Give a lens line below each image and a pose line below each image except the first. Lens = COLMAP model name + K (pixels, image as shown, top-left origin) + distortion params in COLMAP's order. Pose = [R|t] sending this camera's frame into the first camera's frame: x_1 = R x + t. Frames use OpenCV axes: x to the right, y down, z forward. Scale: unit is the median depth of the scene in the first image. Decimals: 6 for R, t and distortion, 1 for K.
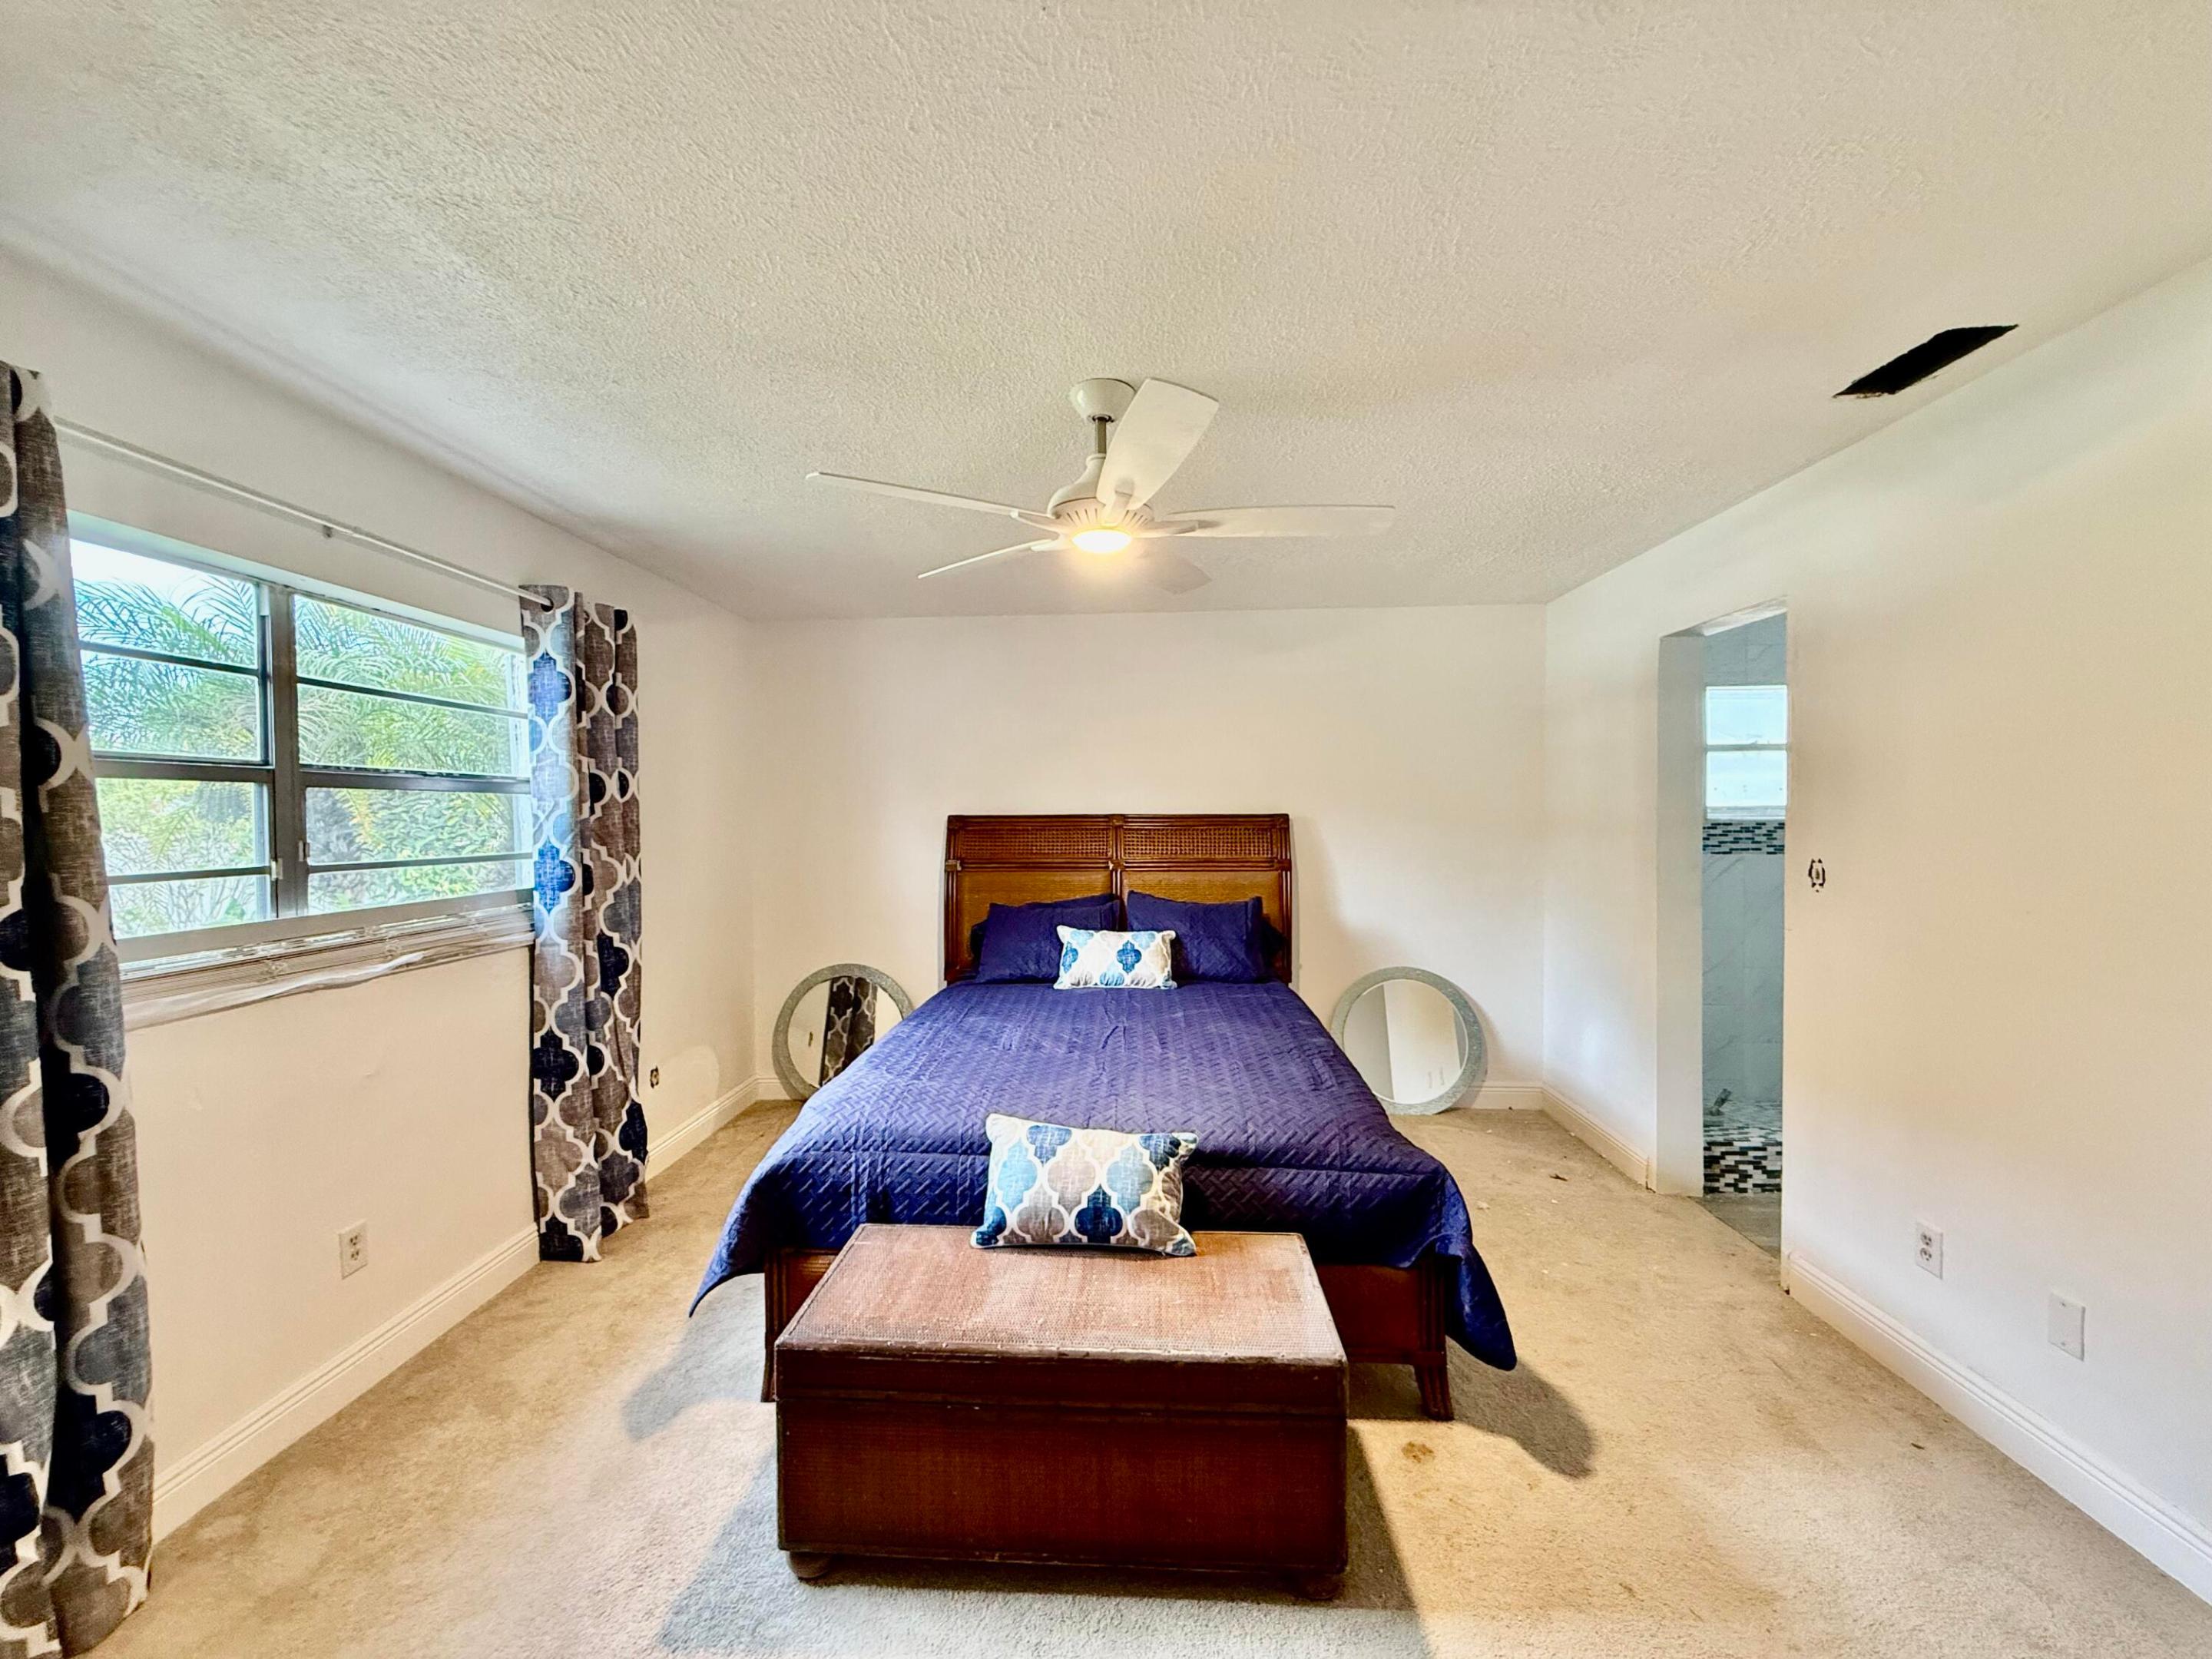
lens RADIAL K [[885.1, 0, 1100.7], [0, 885.1, 831.8], [0, 0, 1]] dist [0.000170, 0.001004]
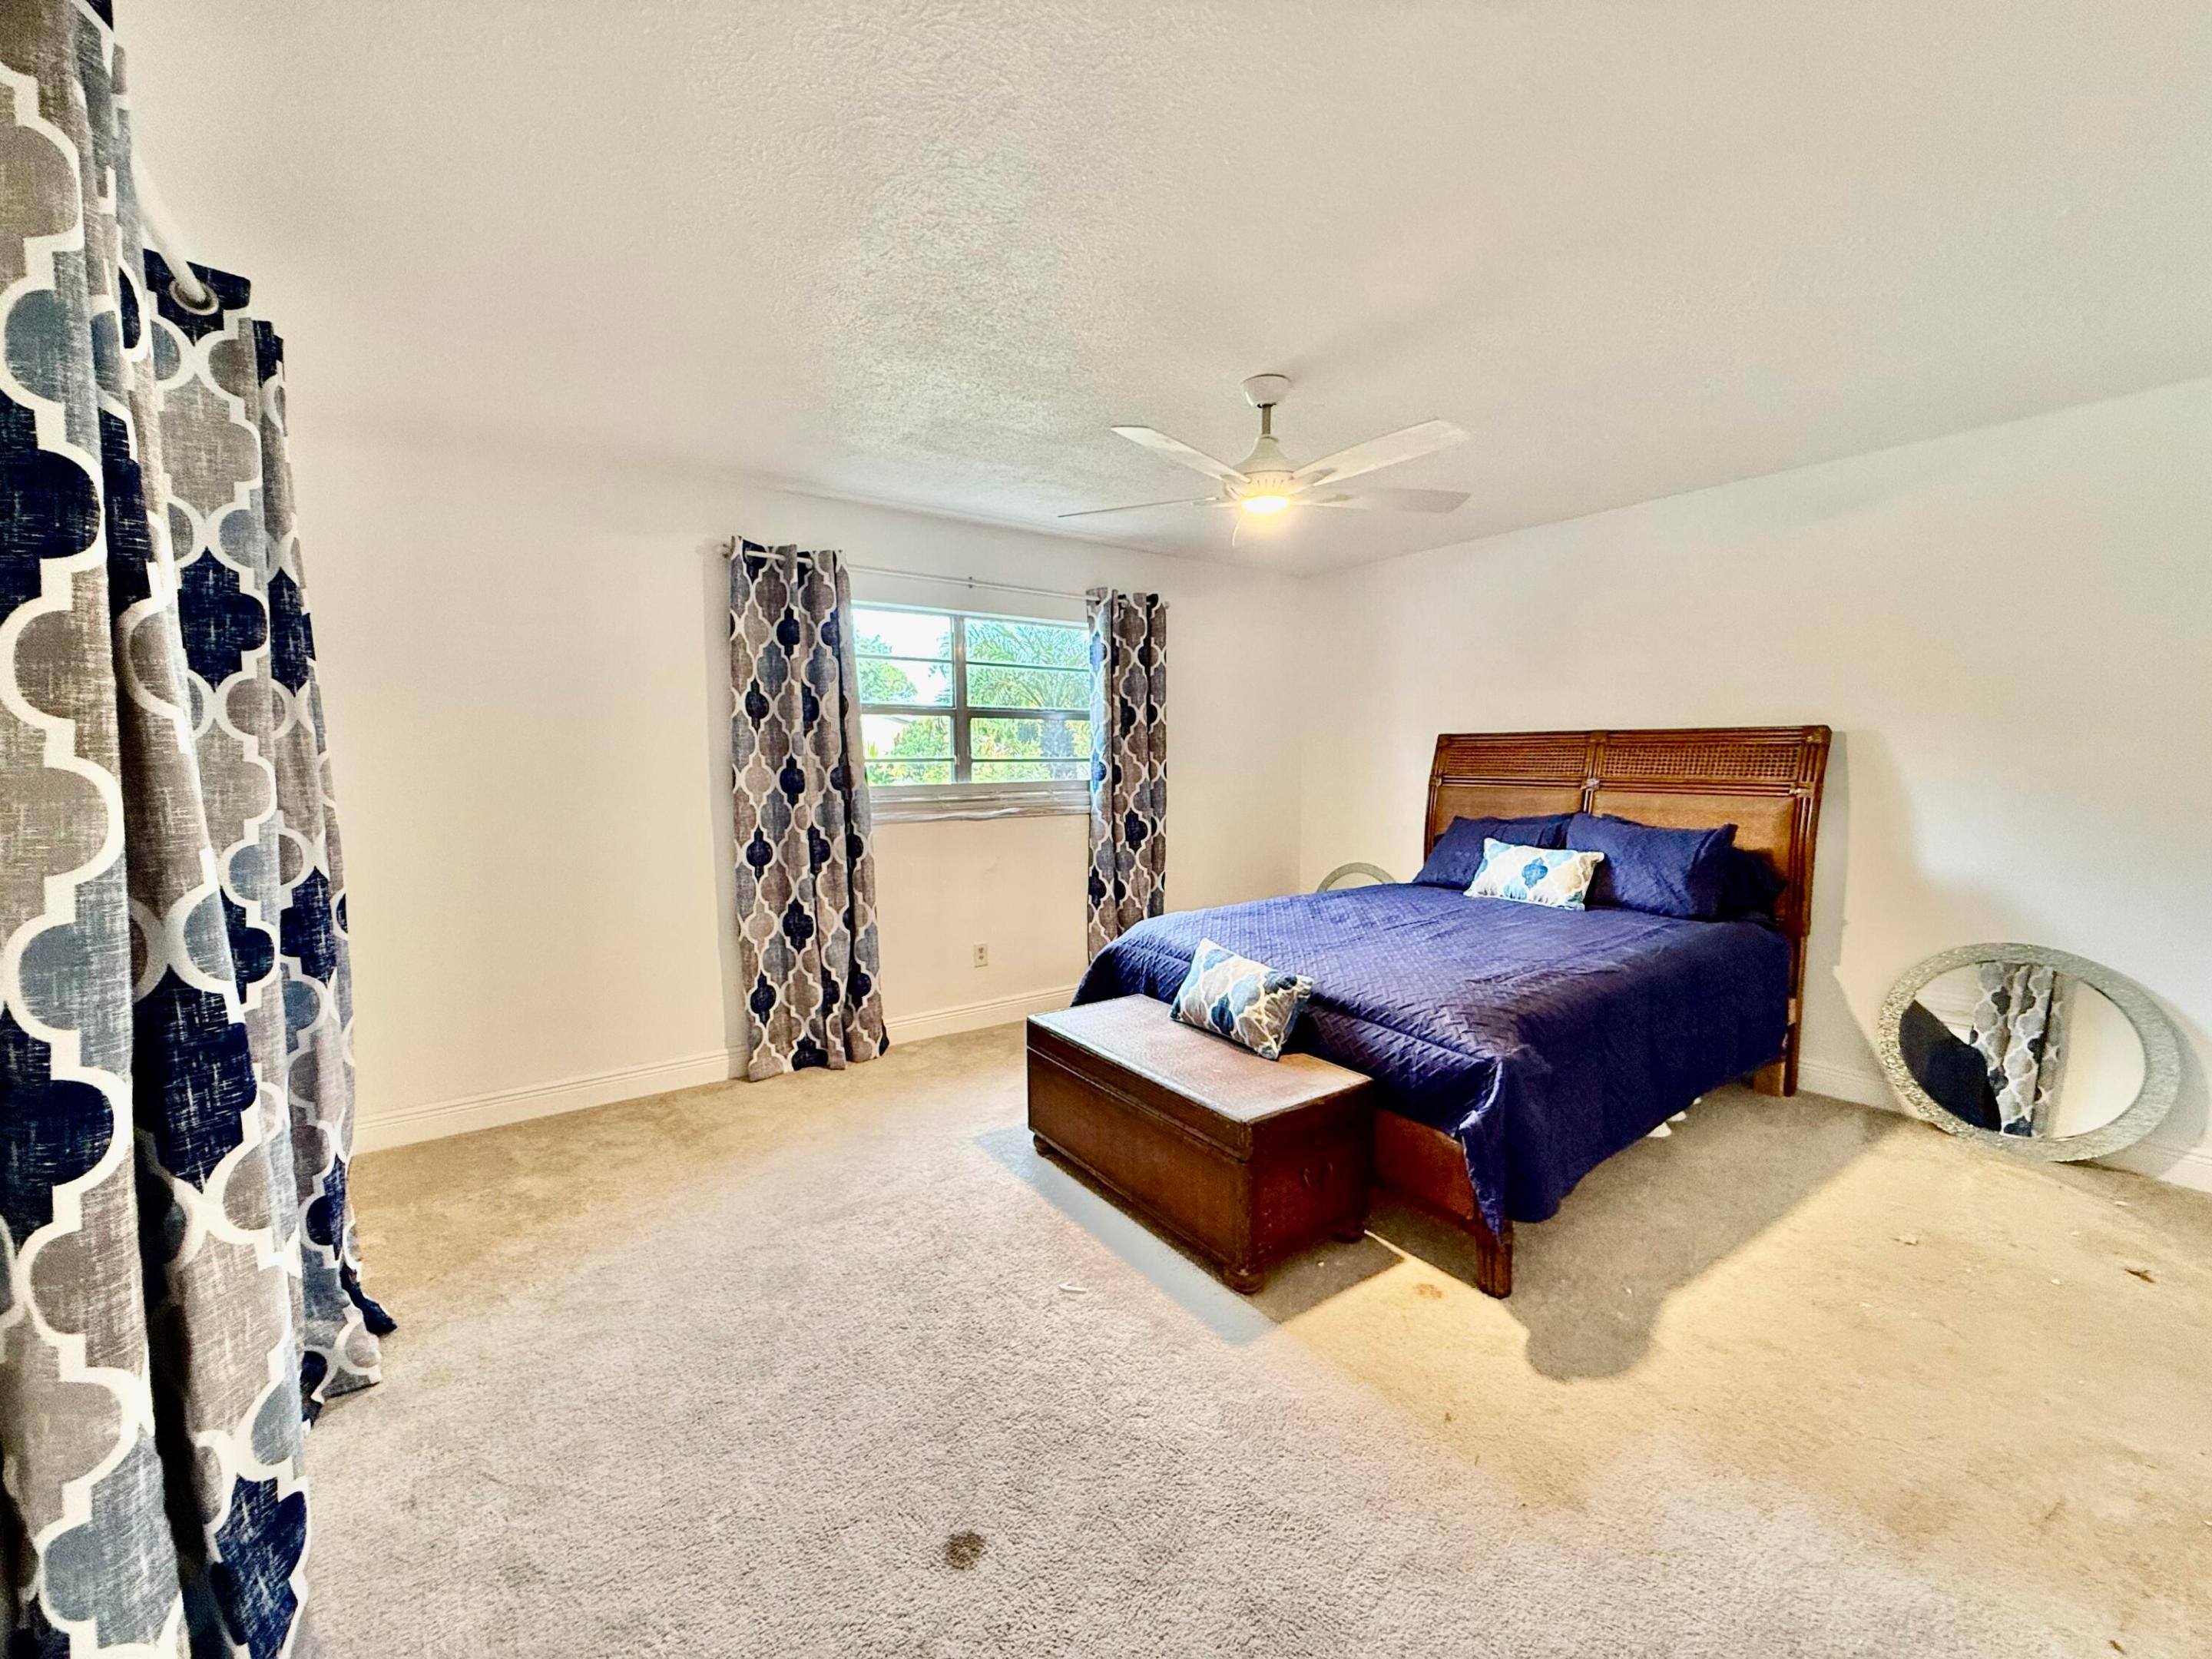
lens RADIAL K [[885.1, 0, 1103.5], [0, 885.1, 830.7], [0, 0, 1]] dist [0.000170, 0.001004]
pose [[0.617973, 0.070538, -0.783029, 0.658297], [-0.015251, 0.996855, 0.077765, 0.032278], [0.786052, -0.036115, 0.617105, 0.011745]]
